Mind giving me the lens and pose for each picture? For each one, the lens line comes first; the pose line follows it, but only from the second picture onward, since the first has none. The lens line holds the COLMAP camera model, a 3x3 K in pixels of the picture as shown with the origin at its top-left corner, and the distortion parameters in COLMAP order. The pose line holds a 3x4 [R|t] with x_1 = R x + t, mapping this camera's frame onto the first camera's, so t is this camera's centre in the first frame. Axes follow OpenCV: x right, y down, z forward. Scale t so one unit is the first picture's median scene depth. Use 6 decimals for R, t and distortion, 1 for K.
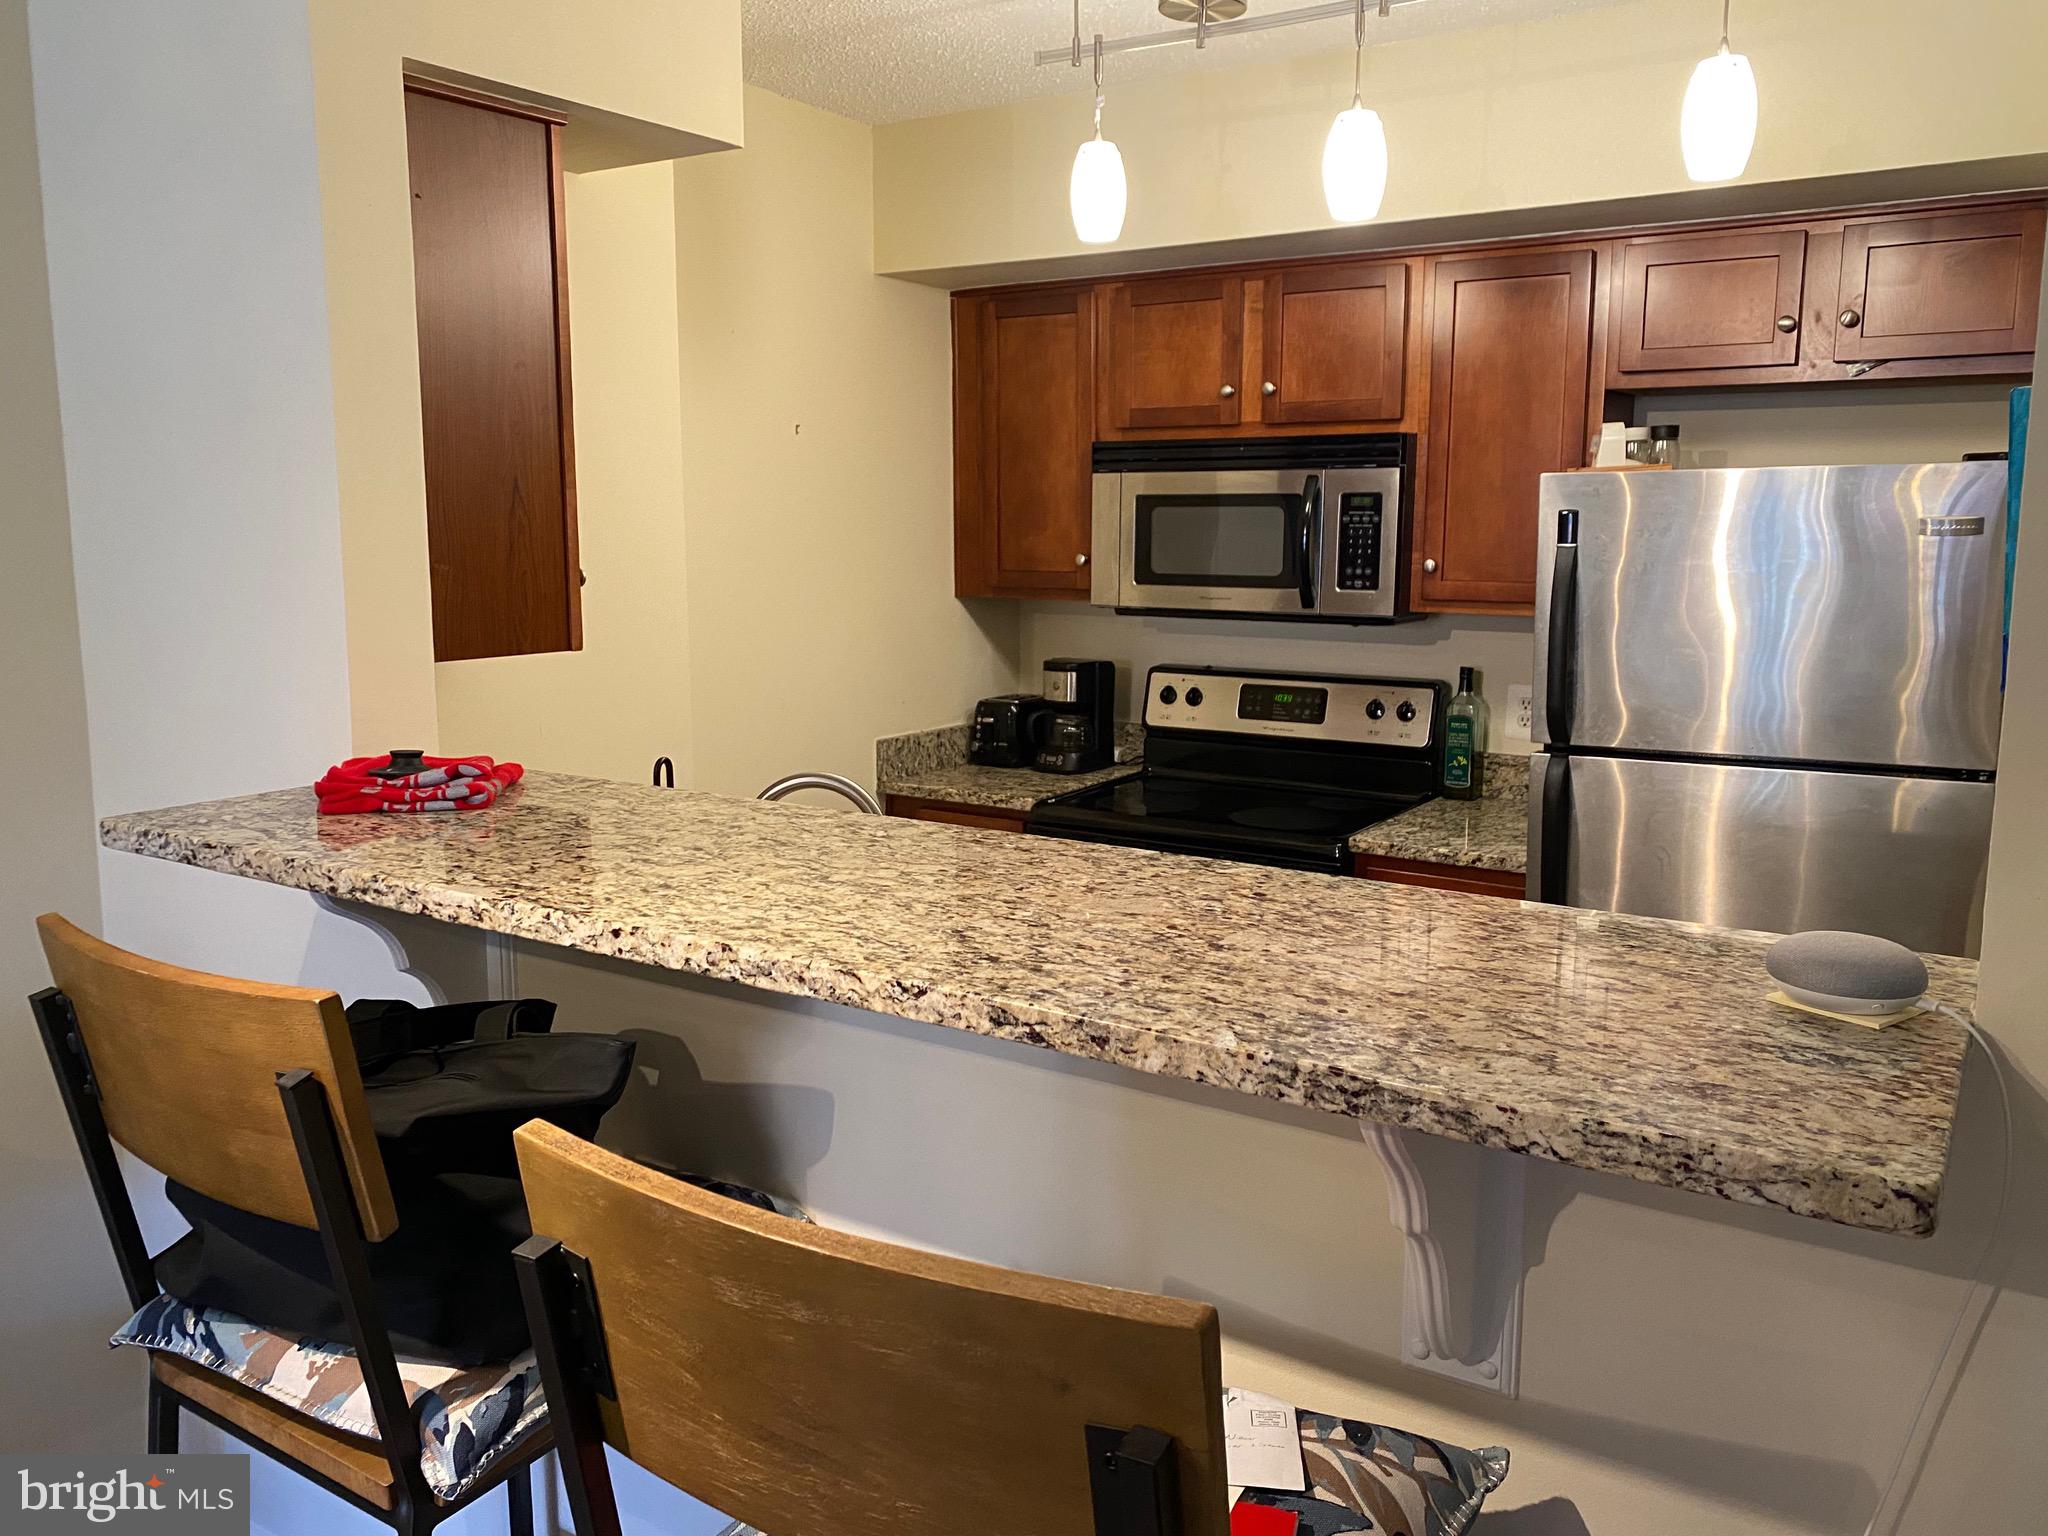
lens RADIAL K [[1578.1, 0, 1018.3], [0, 1578.1, 757.3], [0, 0, 1]] dist [0.038684, -0.057568]
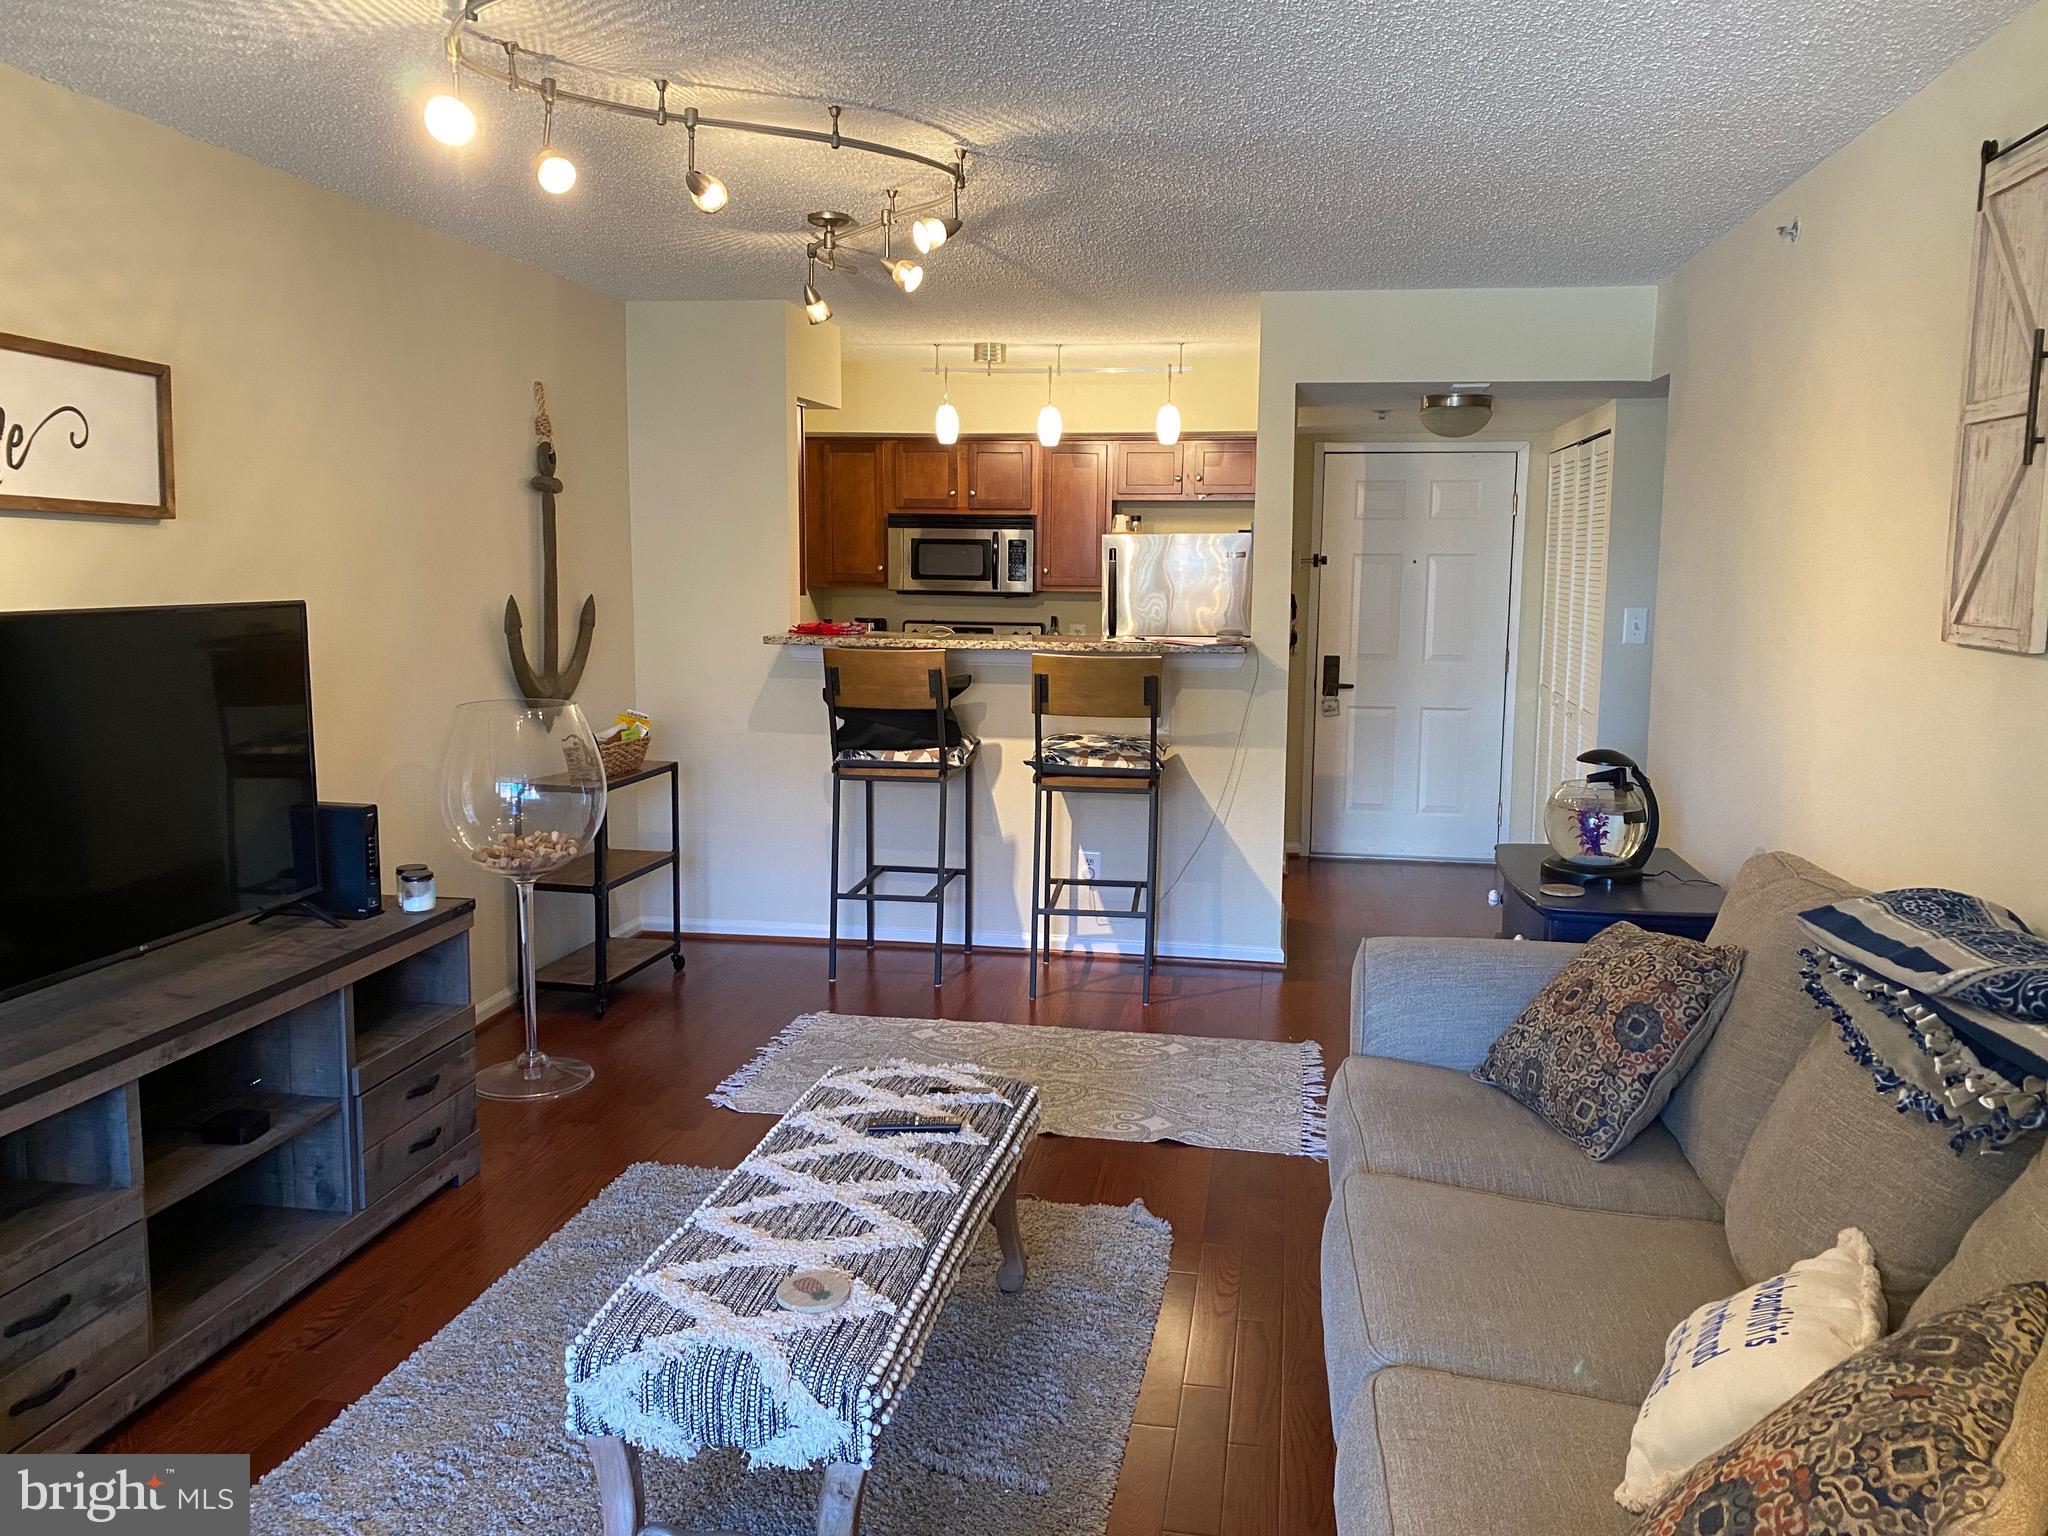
lens RADIAL K [[1578.1, 0, 1027.2], [0, 1578.1, 769.4], [0, 0, 1]] dist [0.038684, -0.057568]
pose [[0.917236, -0.045111, 0.395782, -0.677635], [0.050656, 0.998710, -0.003566, 0.173912], [-0.395111, 0.023319, 0.918338, -1.097191]]
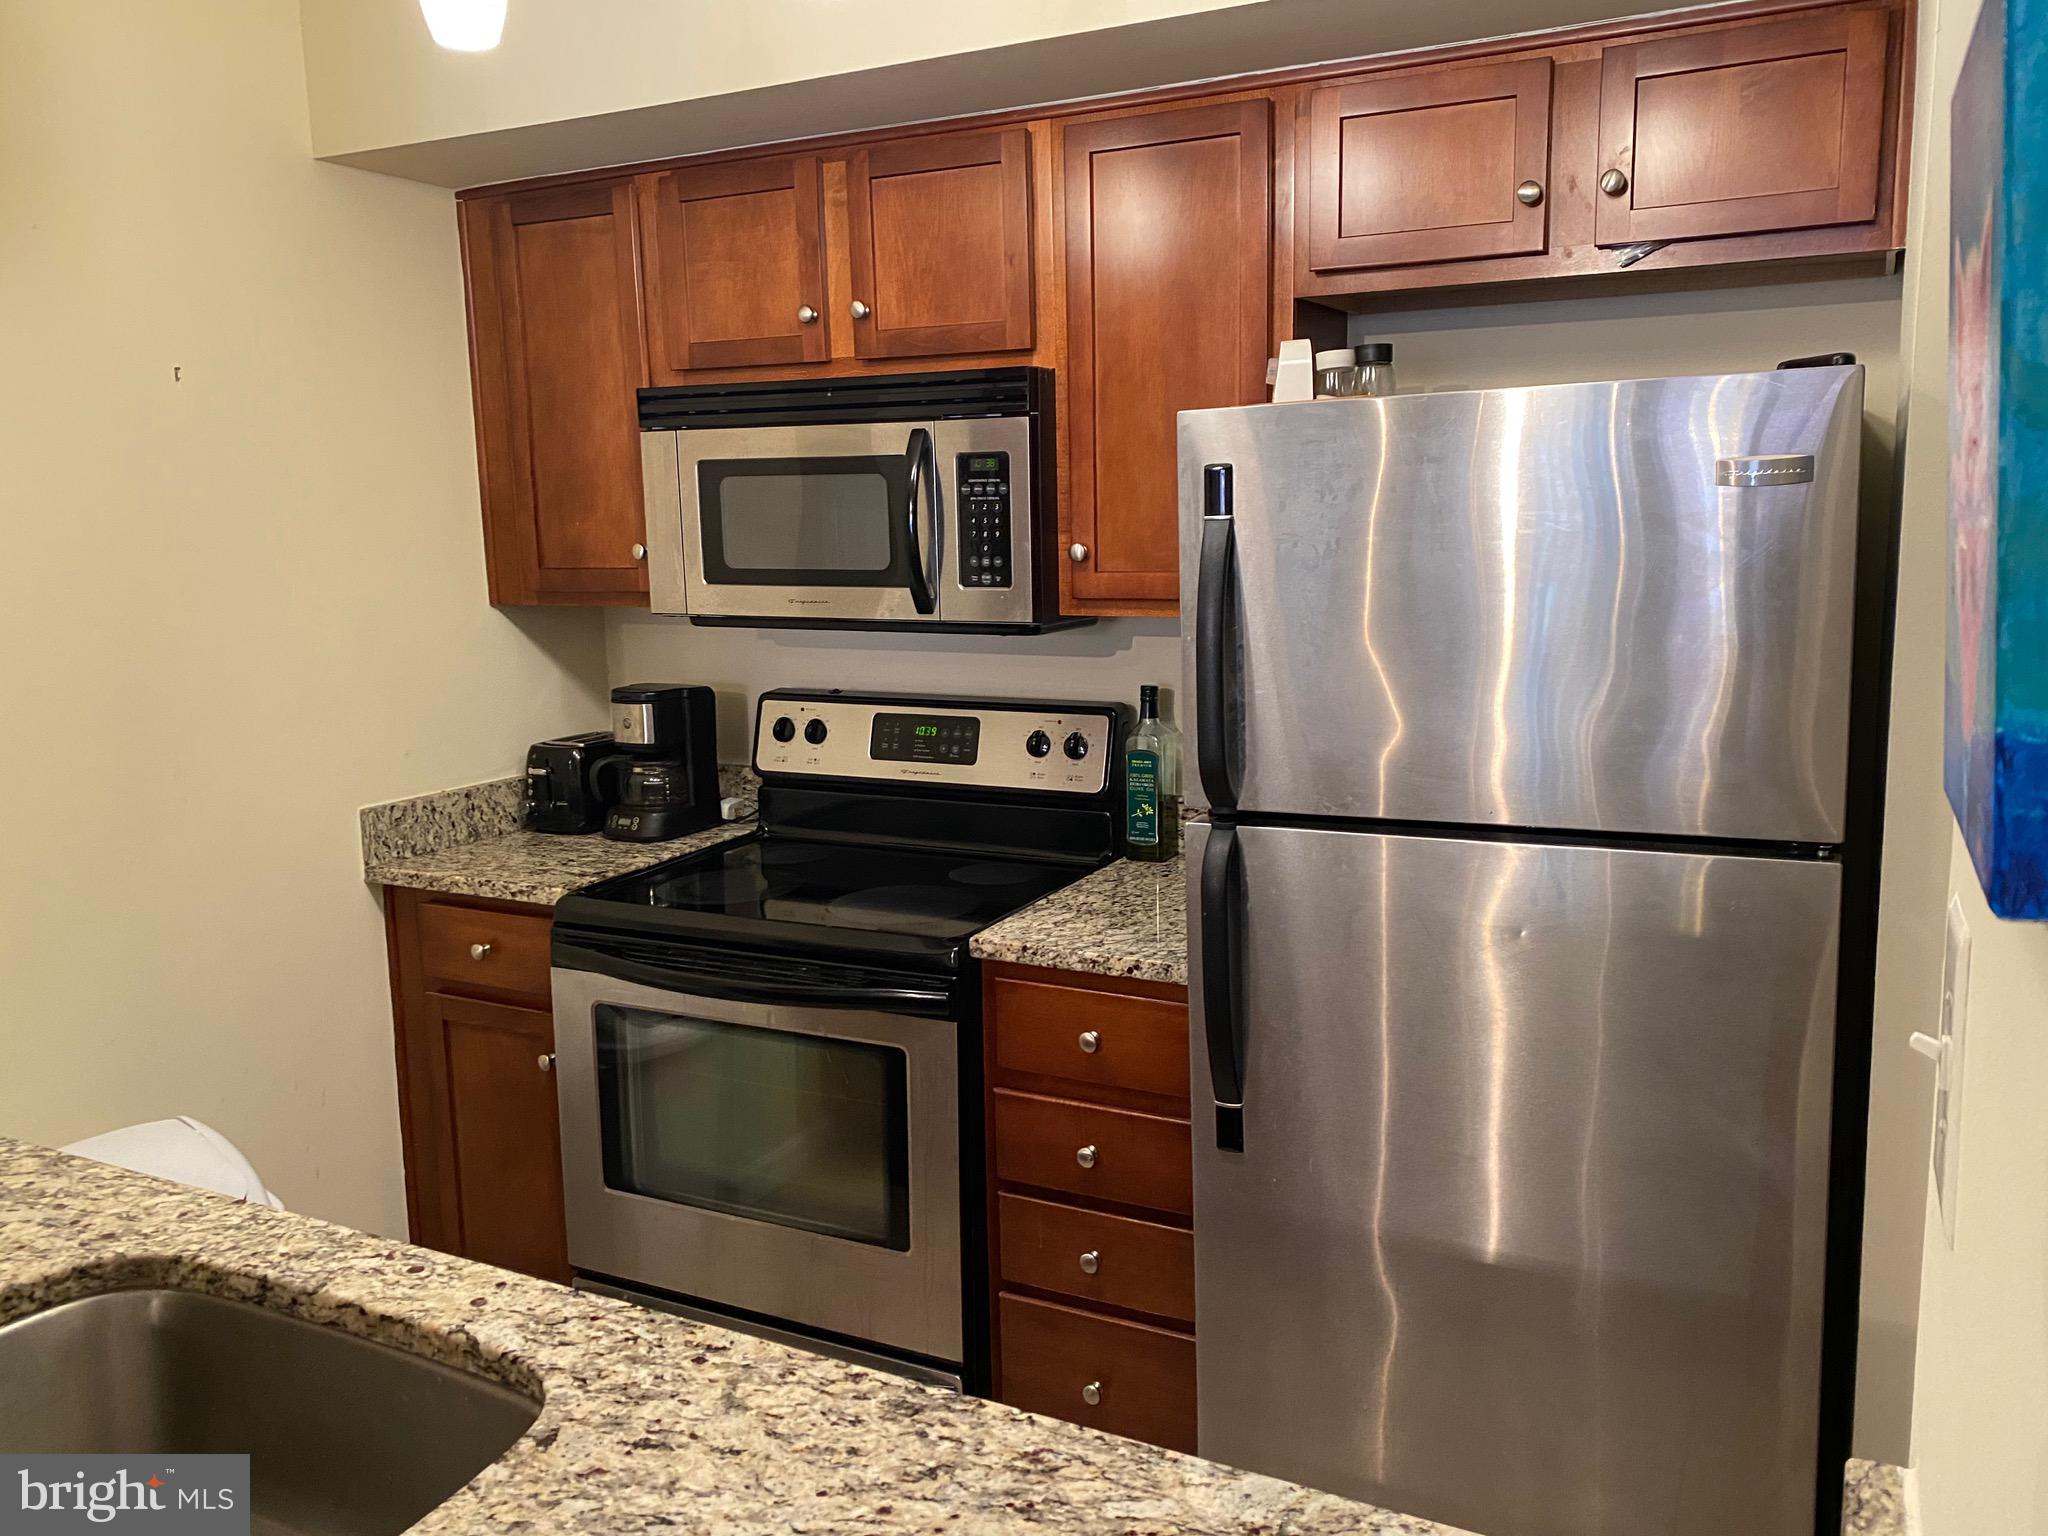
lens RADIAL K [[1578.1, 0, 1023.7], [0, 1578.1, 776.8], [0, 0, 1]] dist [0.038684, -0.057568]
pose [[0.994422, -0.038322, 0.098268, 0.151059], [0.036565, 0.999139, 0.019618, -0.031054], [-0.098935, -0.015916, 0.994967, 0.264618]]
